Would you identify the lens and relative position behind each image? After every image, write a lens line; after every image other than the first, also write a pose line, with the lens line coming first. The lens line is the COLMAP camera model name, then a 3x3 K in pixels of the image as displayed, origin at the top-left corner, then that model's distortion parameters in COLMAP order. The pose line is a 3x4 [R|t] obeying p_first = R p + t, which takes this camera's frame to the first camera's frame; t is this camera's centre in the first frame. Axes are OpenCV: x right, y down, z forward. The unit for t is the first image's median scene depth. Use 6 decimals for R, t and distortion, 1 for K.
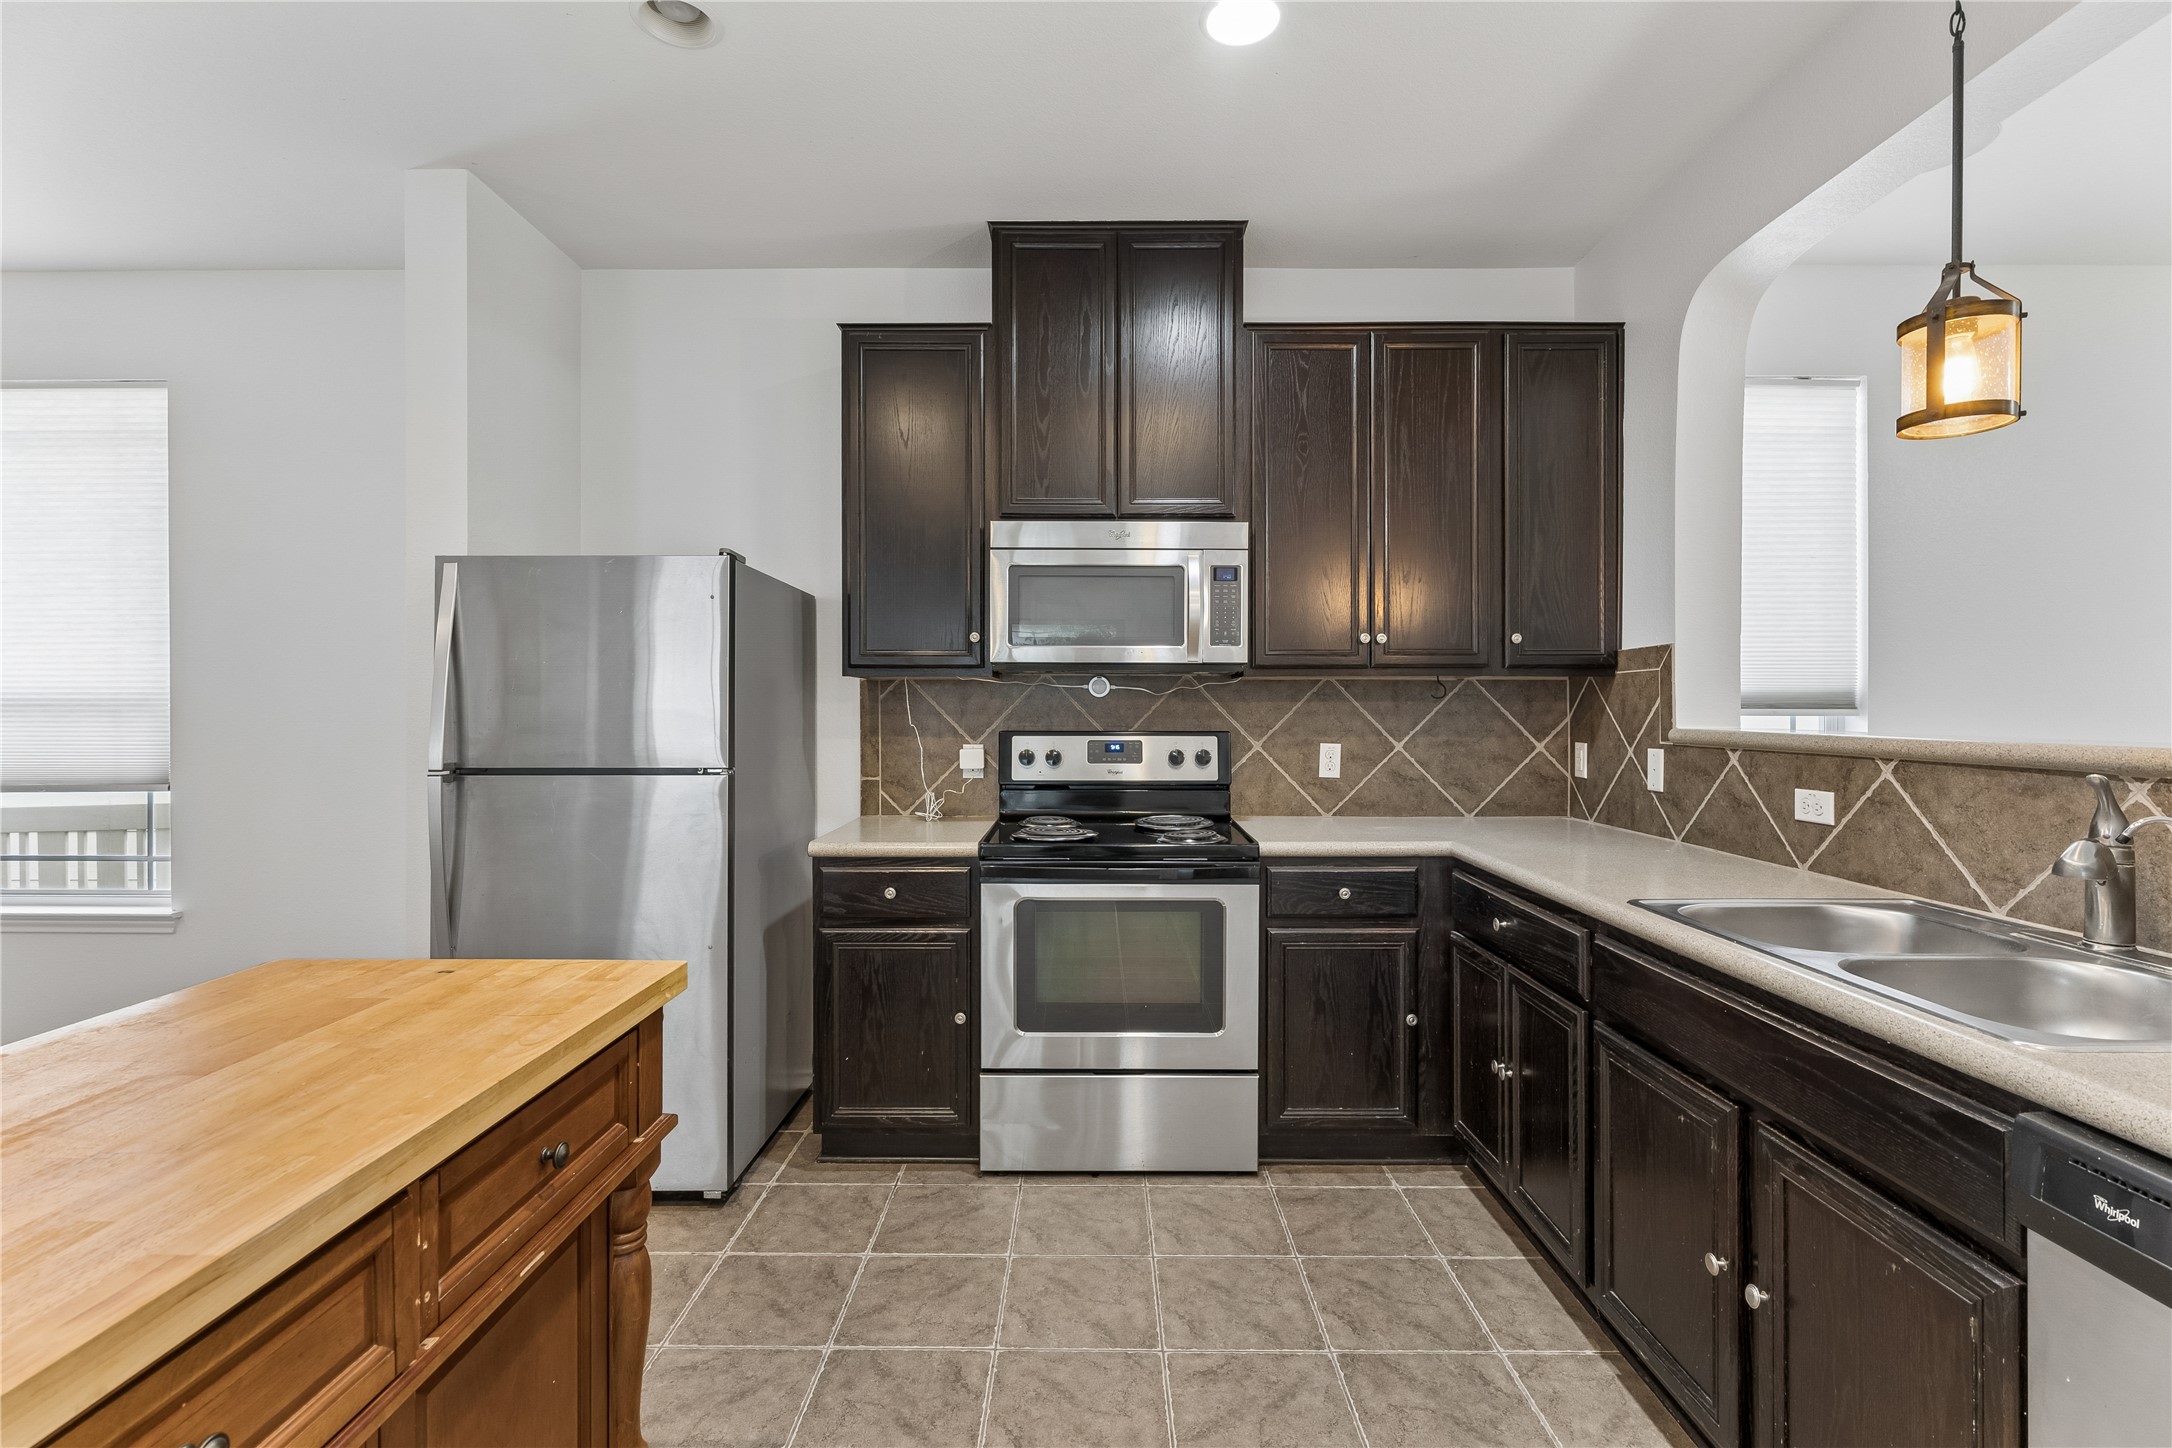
lens RADIAL K [[985.9, 0, 1089.4], [0, 985.9, 720.3], [0, 0, 1]] dist [0.002599, 0.000442]
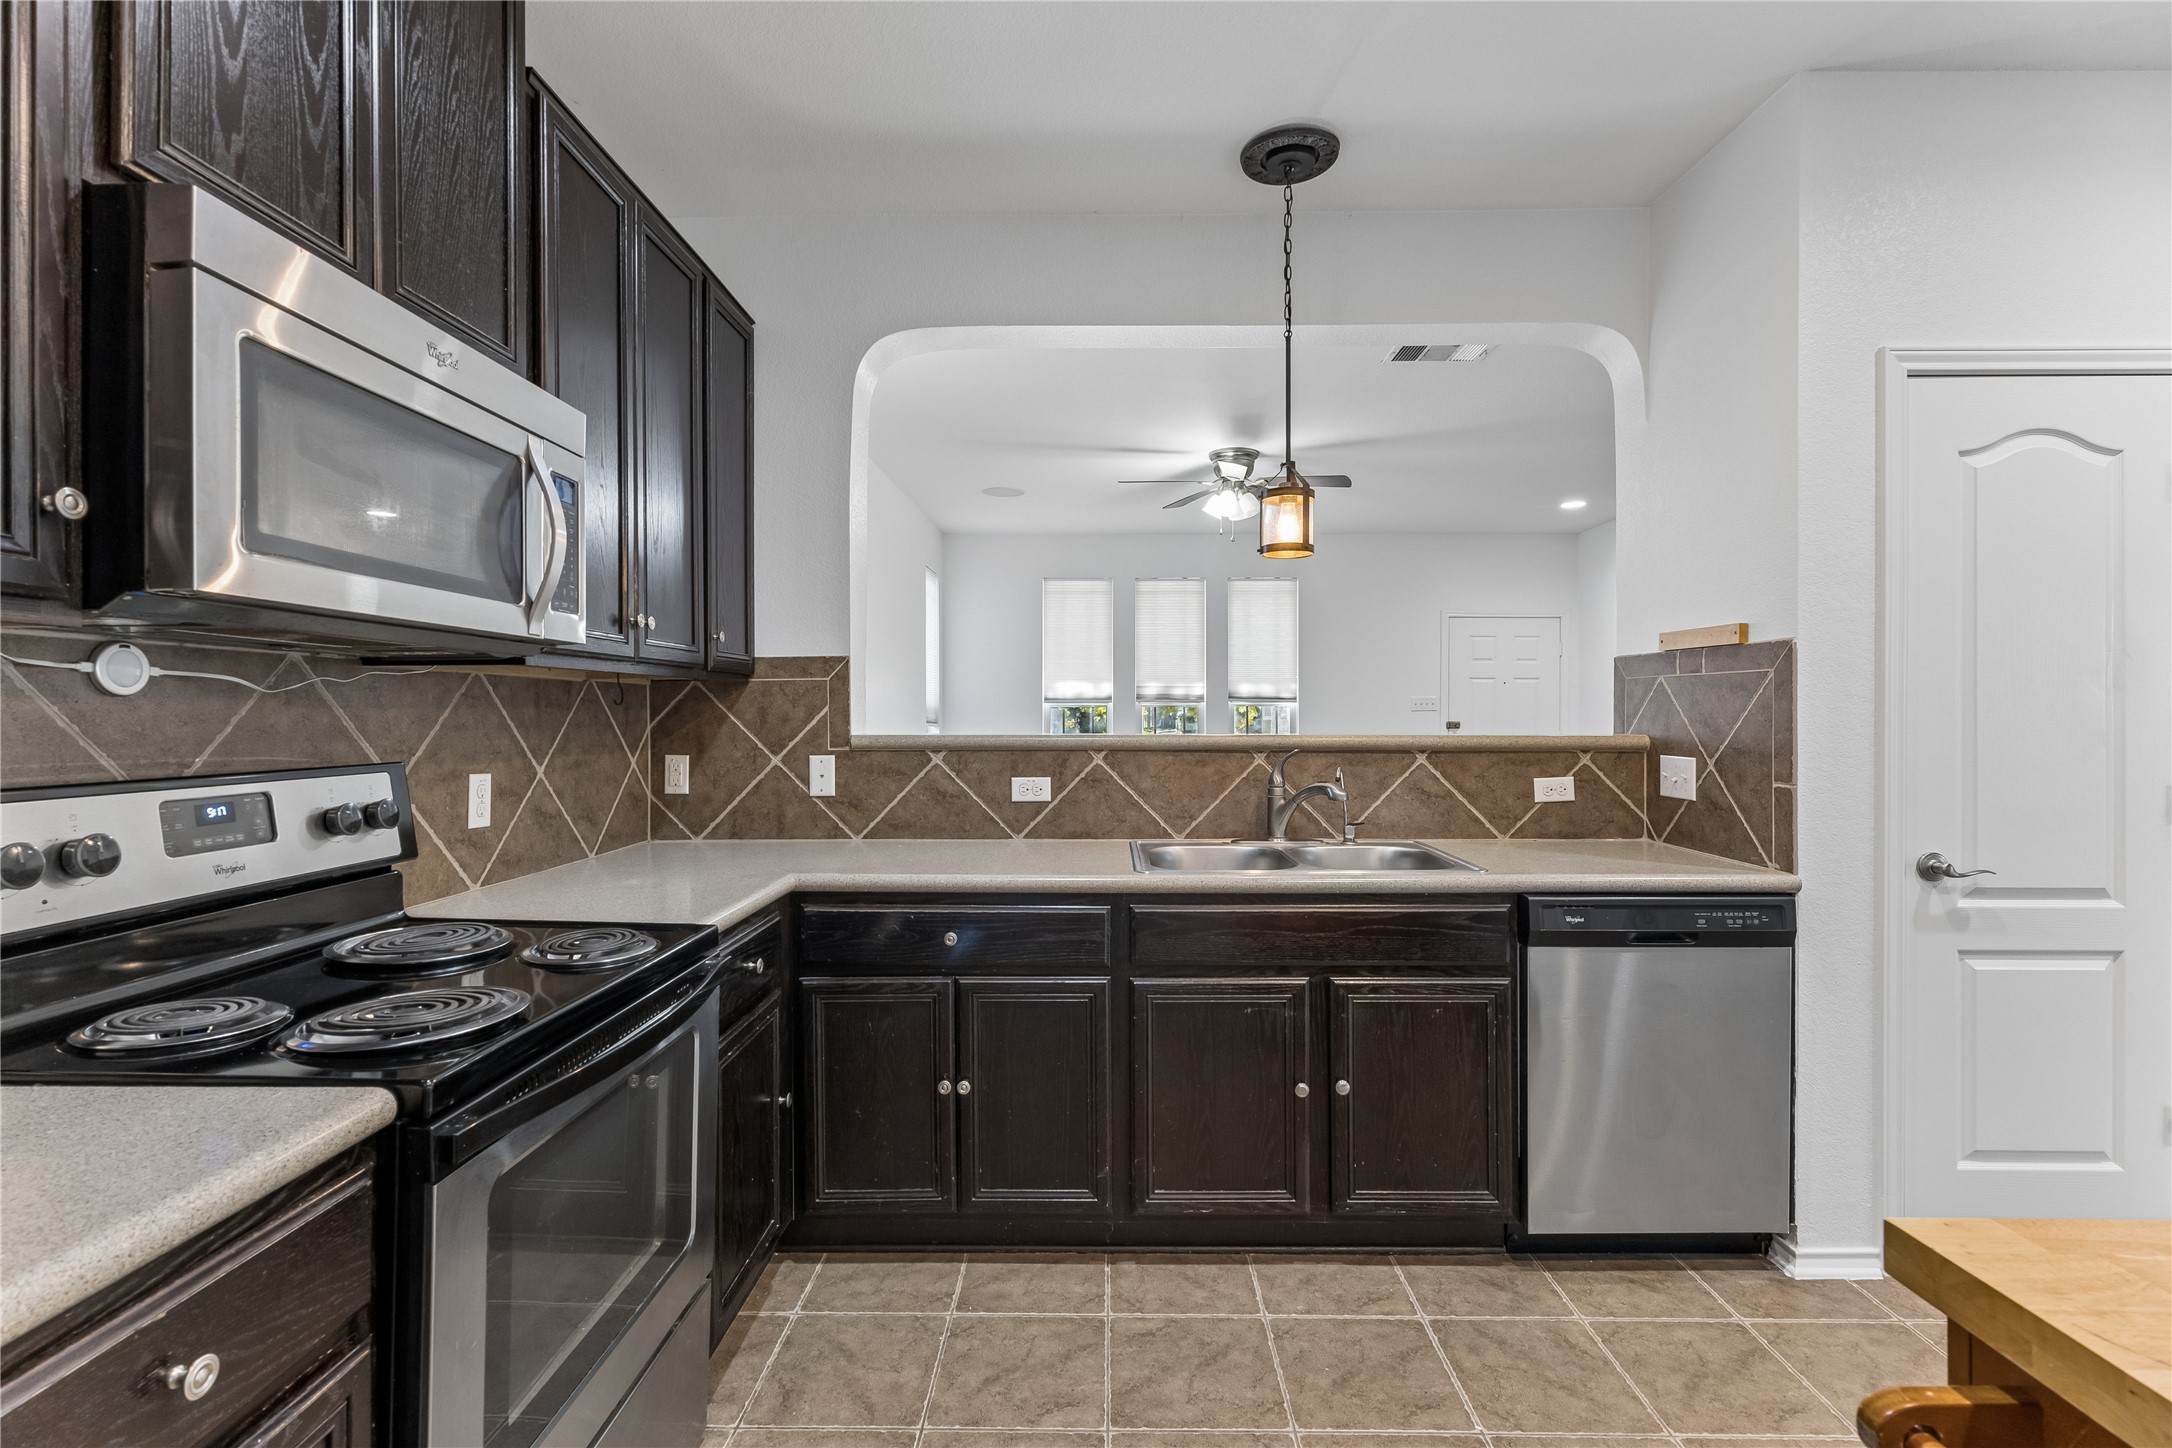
lens RADIAL K [[985.9, 0, 1089.4], [0, 985.9, 720.3], [0, 0, 1]] dist [0.002599, 0.000442]
pose [[0.007525, -0.007969, 0.999940, -0.463887], [0.015861, 0.999843, 0.007849, -0.011804], [-0.999846, 0.015801, 0.007650, 0.711261]]
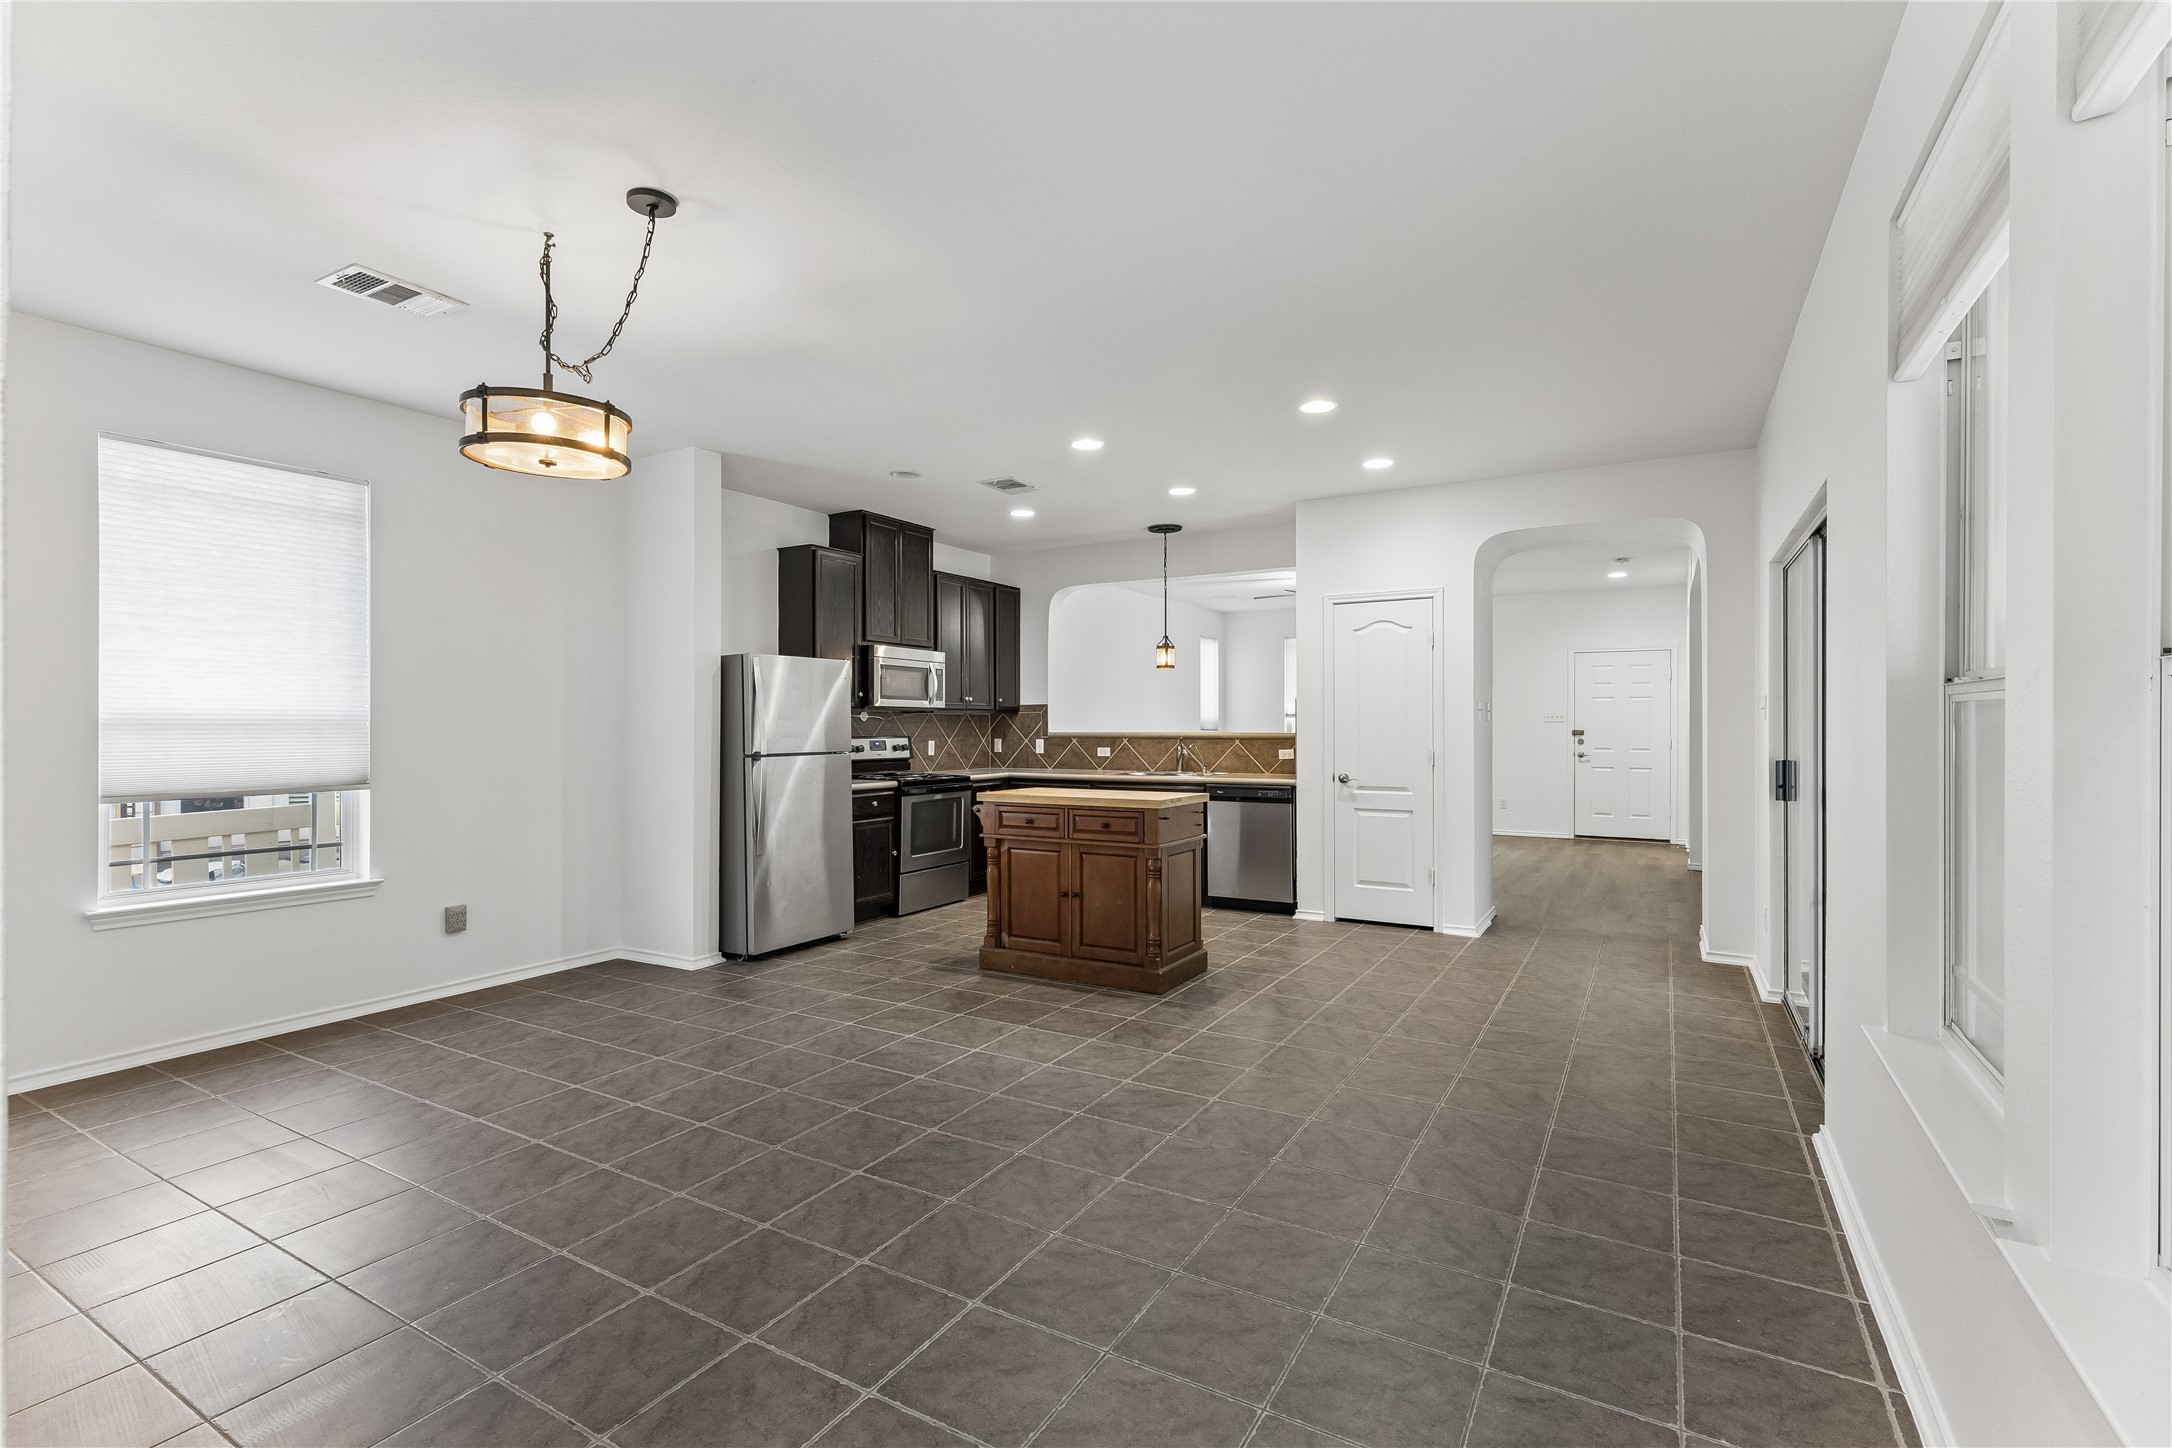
lens RADIAL K [[985.9, 0, 1089.4], [0, 985.9, 720.3], [0, 0, 1]] dist [0.002599, 0.000442]
pose [[0.497956, 0.003437, 0.867196, -1.923653], [0.015016, 0.999808, -0.012585, 0.011779], [-0.867072, 0.019289, 0.497809, -0.605392]]
